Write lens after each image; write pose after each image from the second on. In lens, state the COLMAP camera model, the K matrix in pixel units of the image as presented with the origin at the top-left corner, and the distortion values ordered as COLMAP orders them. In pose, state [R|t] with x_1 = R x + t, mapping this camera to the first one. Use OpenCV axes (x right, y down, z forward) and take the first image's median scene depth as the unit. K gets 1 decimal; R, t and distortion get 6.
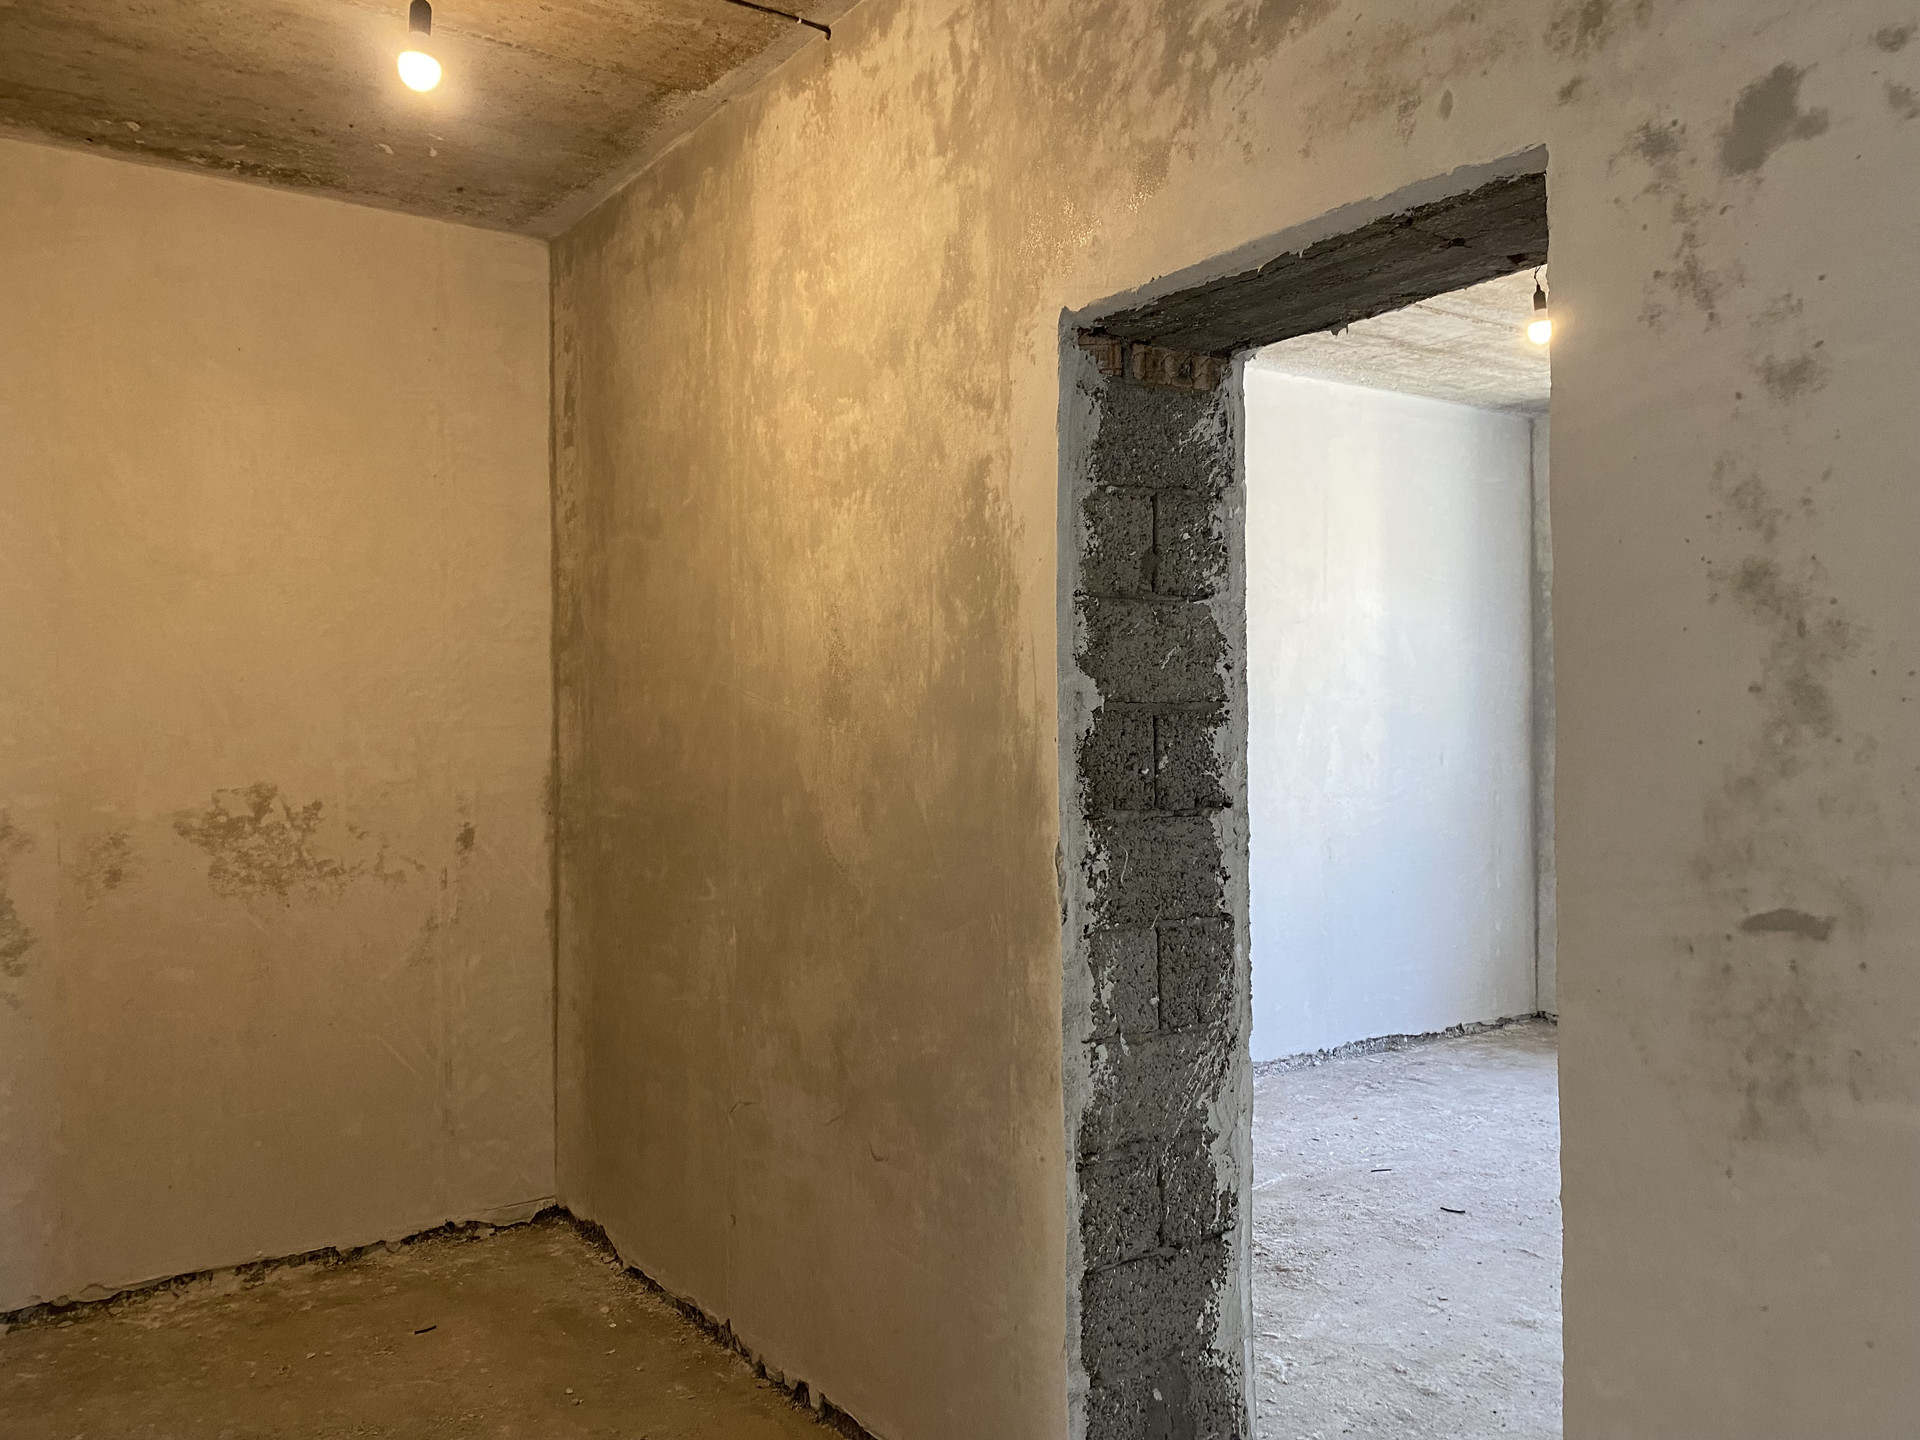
lens RADIAL K [[1472.2, 0, 946.1], [0, 1472.2, 689.9], [0, 0, 1]] dist [0.031464, -0.026643]
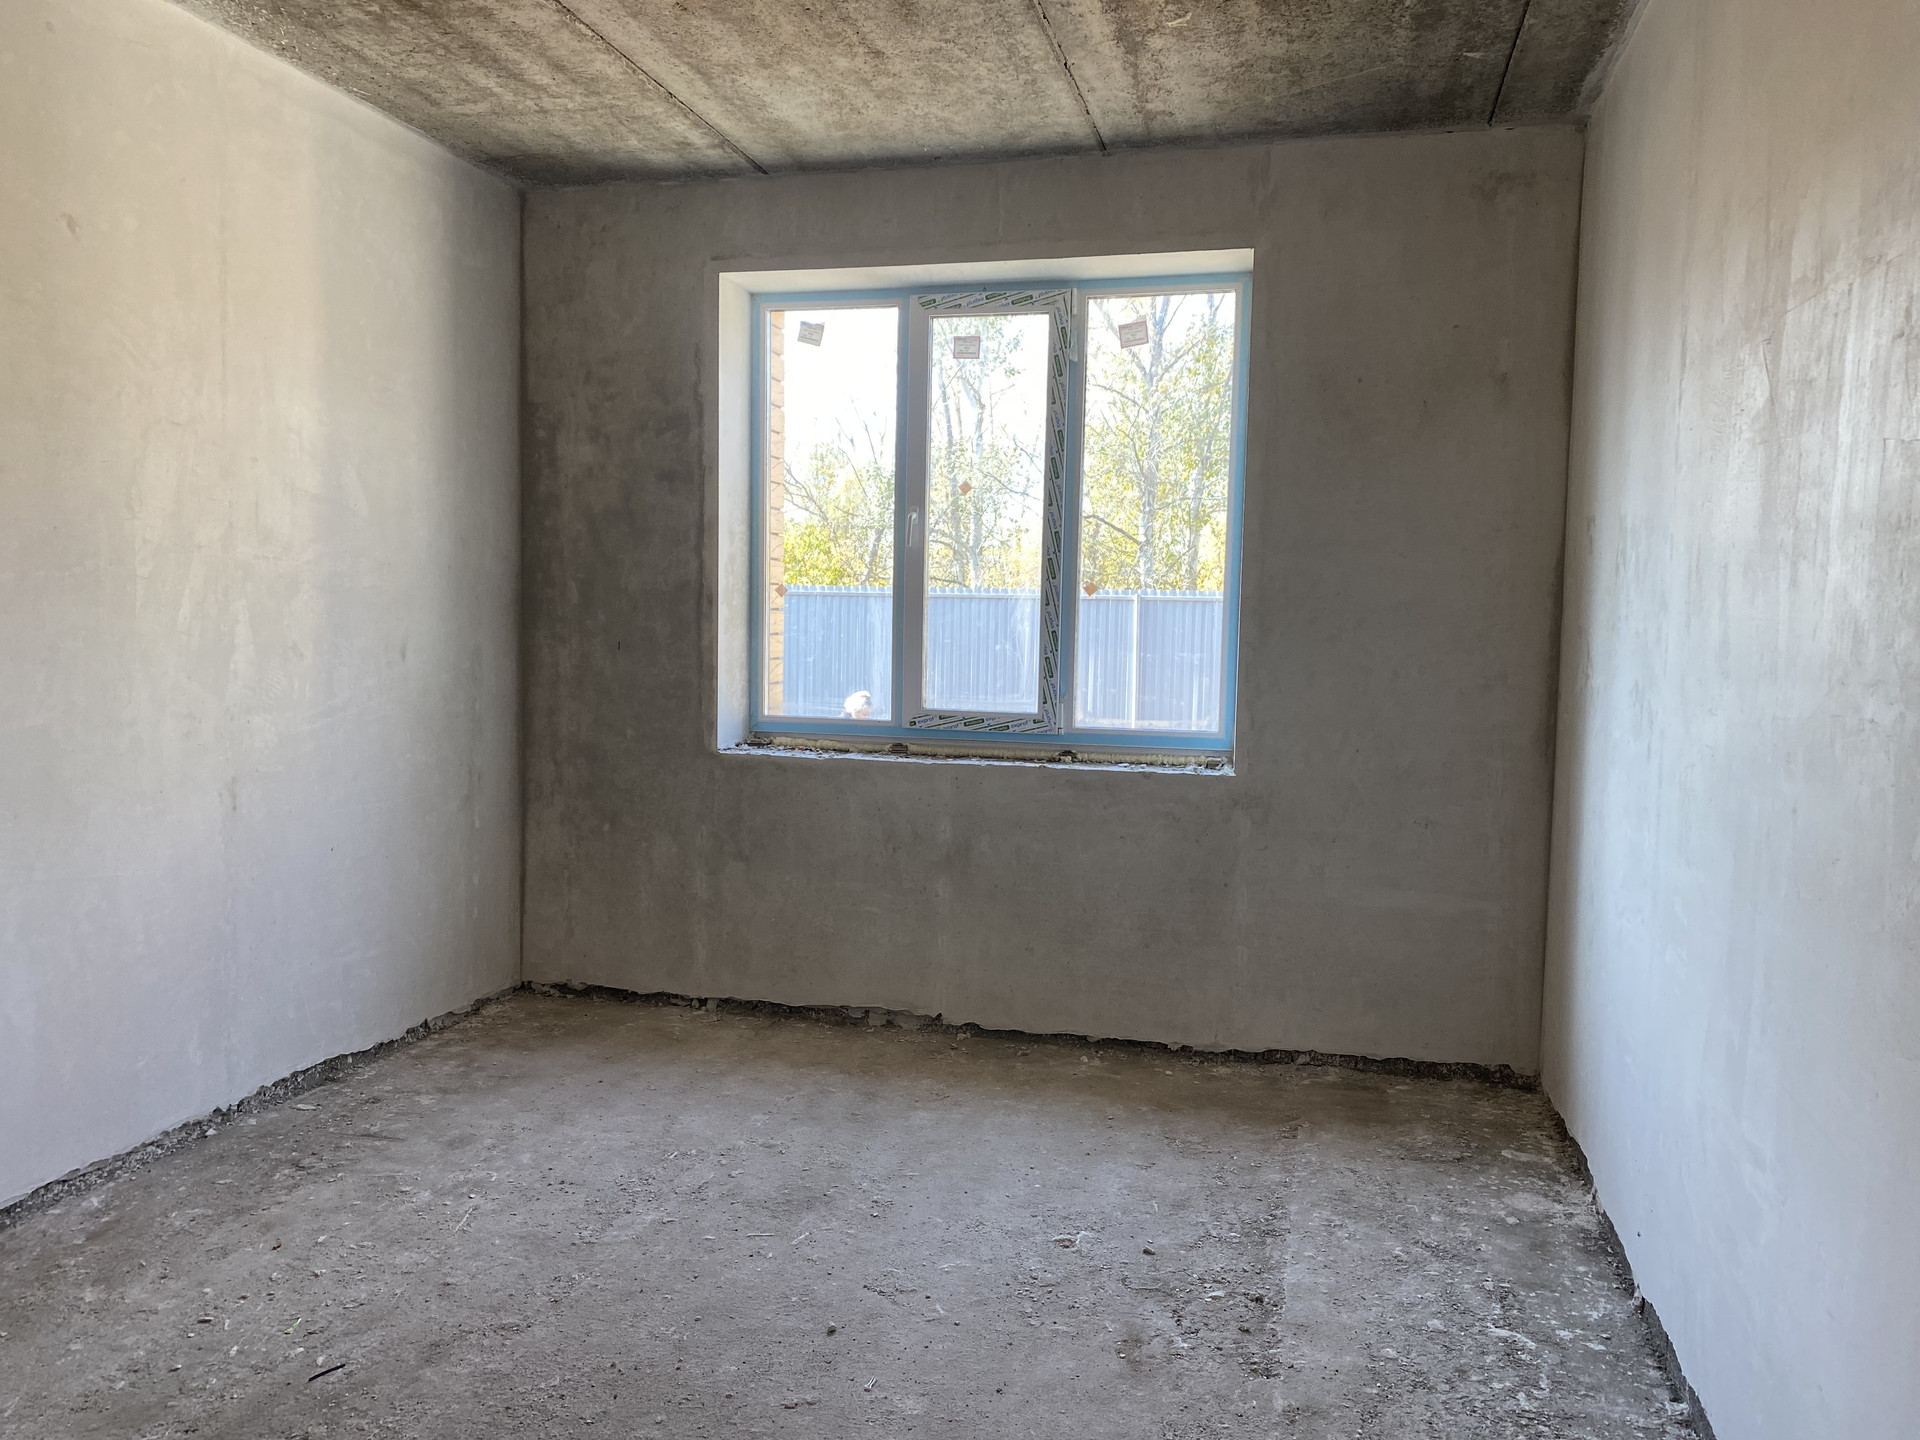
lens RADIAL K [[1472.2, 0, 909.8], [0, 1472.2, 719.2], [0, 0, 1]] dist [0.031464, -0.026643]
pose [[0.775619, -0.023224, 0.630774, 0.149470], [-0.035492, 0.996137, 0.080319, 0.025415], [-0.630203, -0.084684, 0.771798, 0.577822]]
